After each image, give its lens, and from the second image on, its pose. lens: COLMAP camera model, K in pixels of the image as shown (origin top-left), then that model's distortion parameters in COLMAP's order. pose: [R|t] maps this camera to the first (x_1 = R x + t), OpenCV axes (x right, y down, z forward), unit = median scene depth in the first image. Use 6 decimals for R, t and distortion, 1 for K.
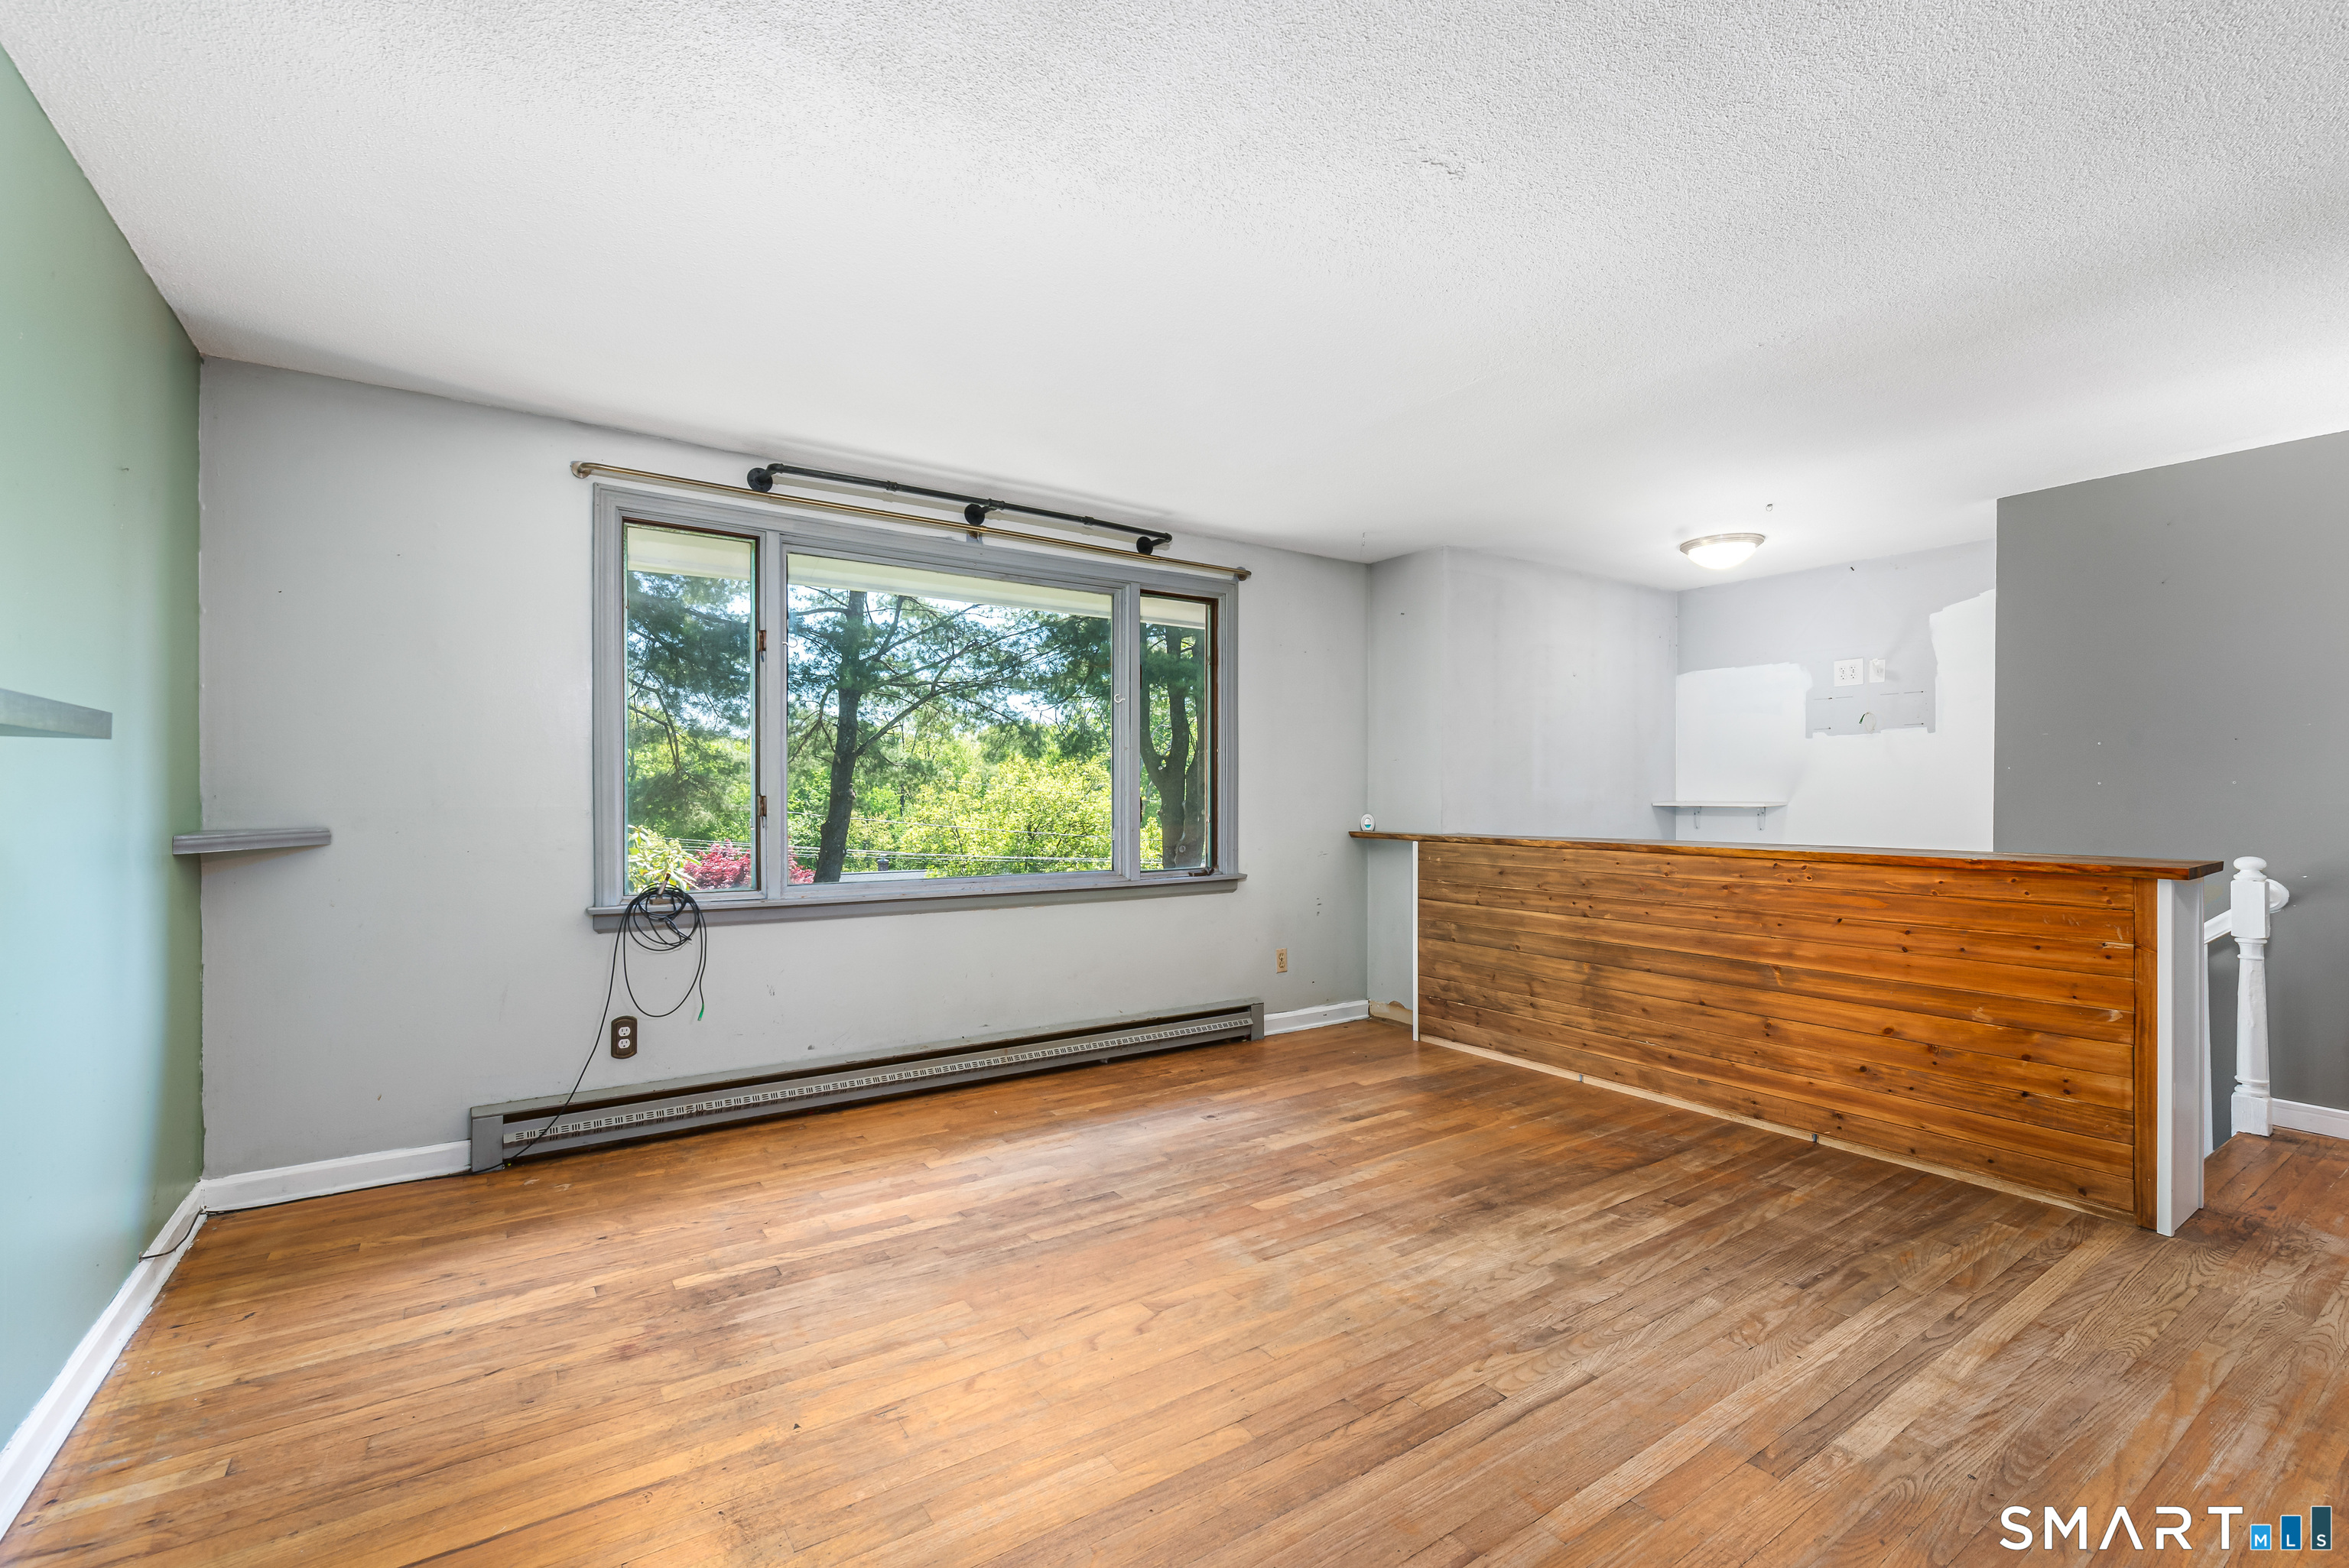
lens RADIAL K [[1011.4, 0, 1154.9], [0, 1011.4, 813.5], [0, 0, 1]] dist [0.003440, -0.000473]
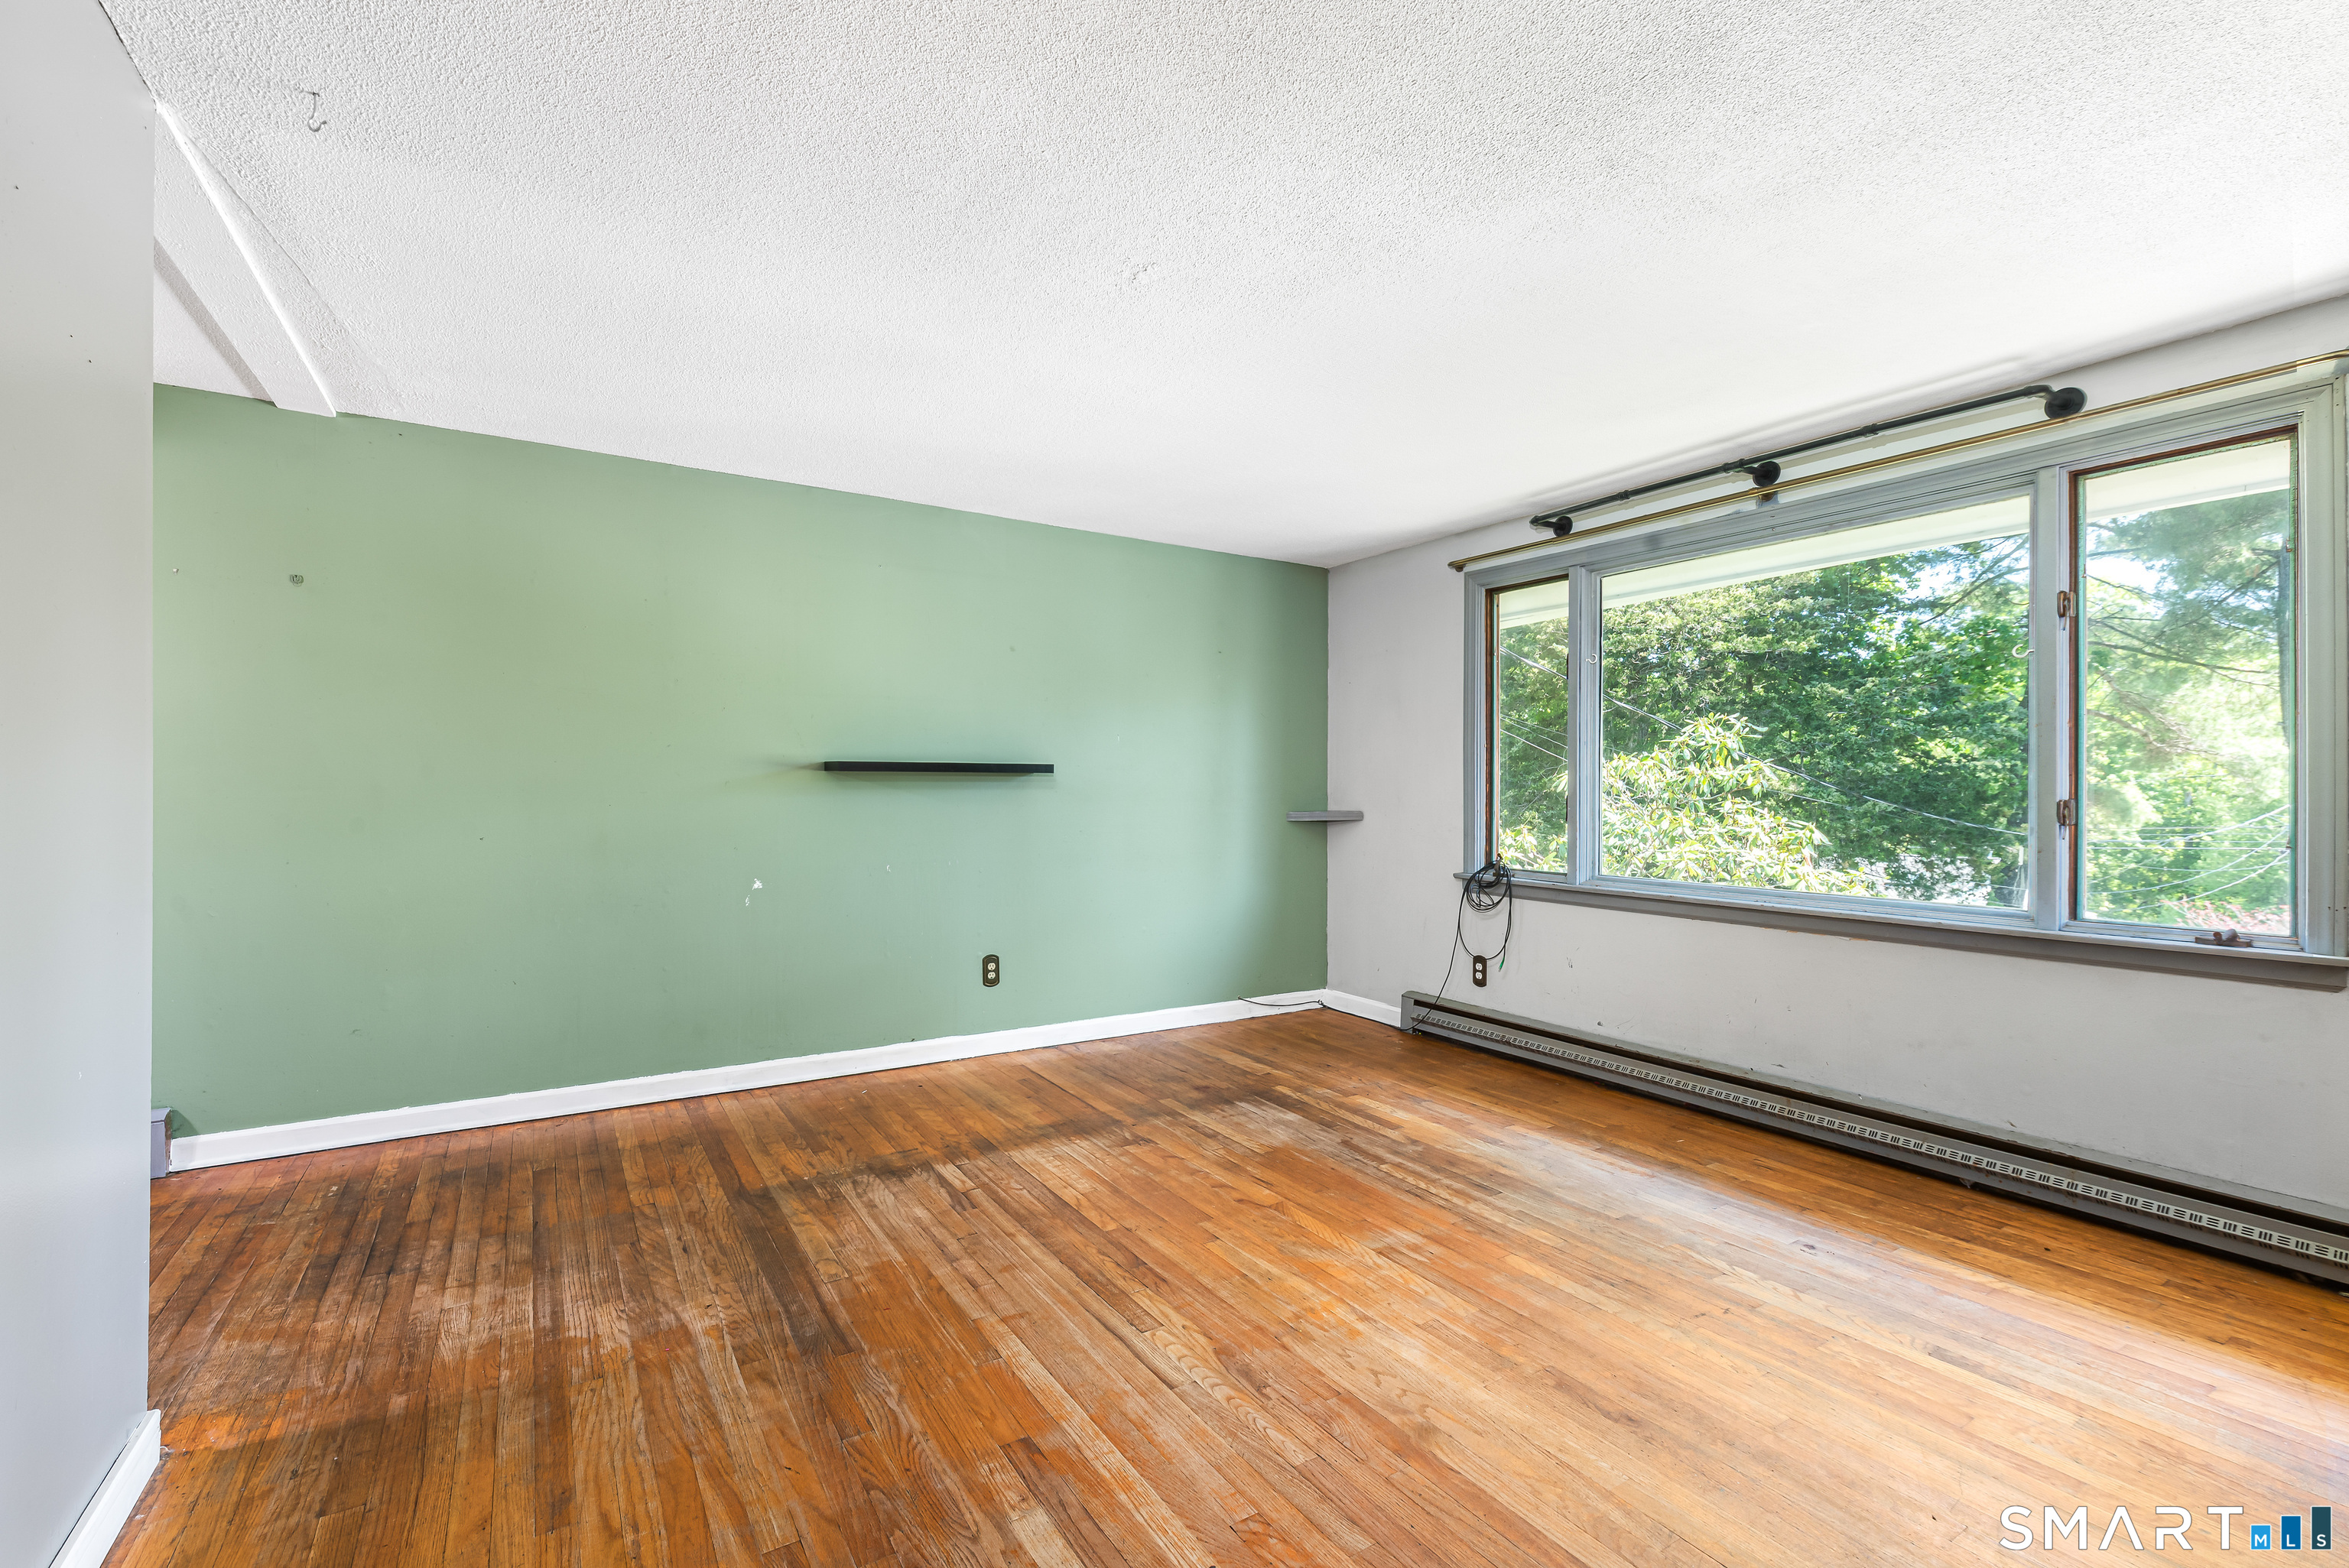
lens RADIAL K [[1036.8, 0, 1174.5], [0, 1036.8, 784.0], [0, 0, 1]] dist [0.003936, 0.000109]
pose [[-0.034019, -0.008296, -0.999387, 0.960170], [-0.024406, 0.999674, -0.007467, -0.010265], [0.999123, 0.024137, -0.034210, 0.684720]]
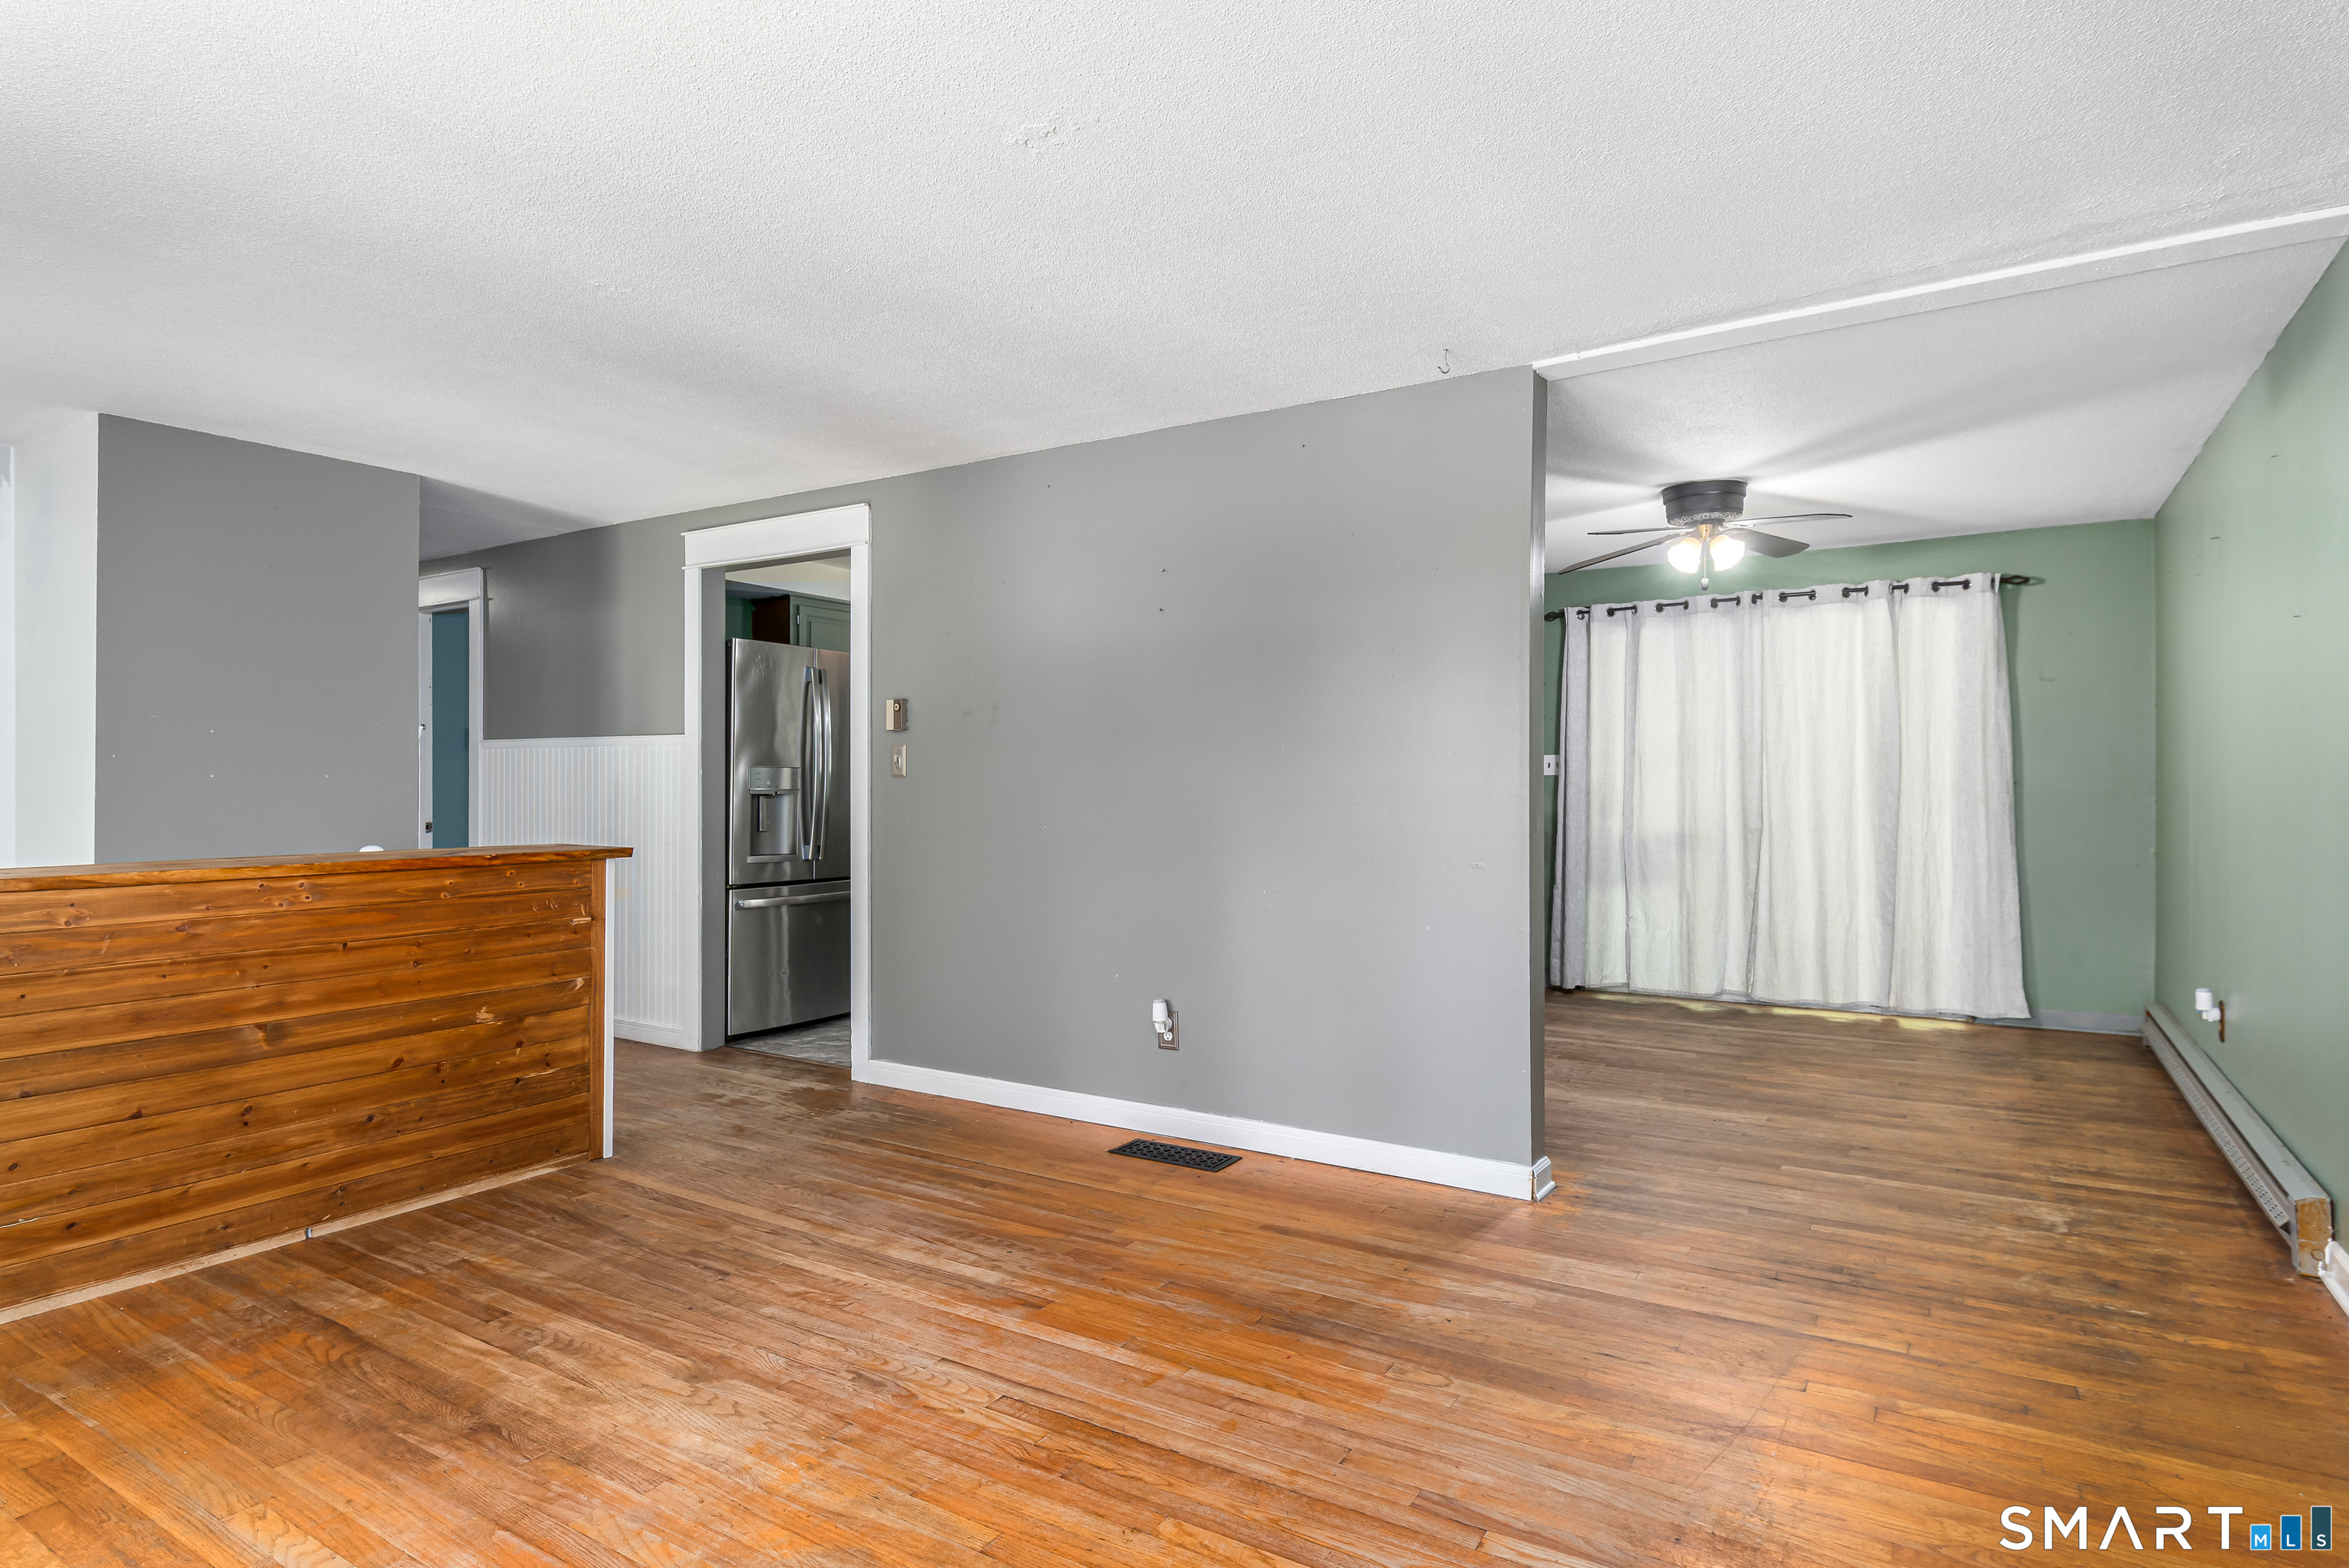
lens RADIAL K [[1248.5, 0, 1174.5], [0, 1248.5, 784.0], [0, 0, 1]] dist [-0.001242, -0.000169]
pose [[-0.399608, 0.000171, 0.916686, -0.544621], [0.020923, 0.999741, 0.008935, -0.020029], [-0.916447, 0.022750, -0.399508, 0.854318]]
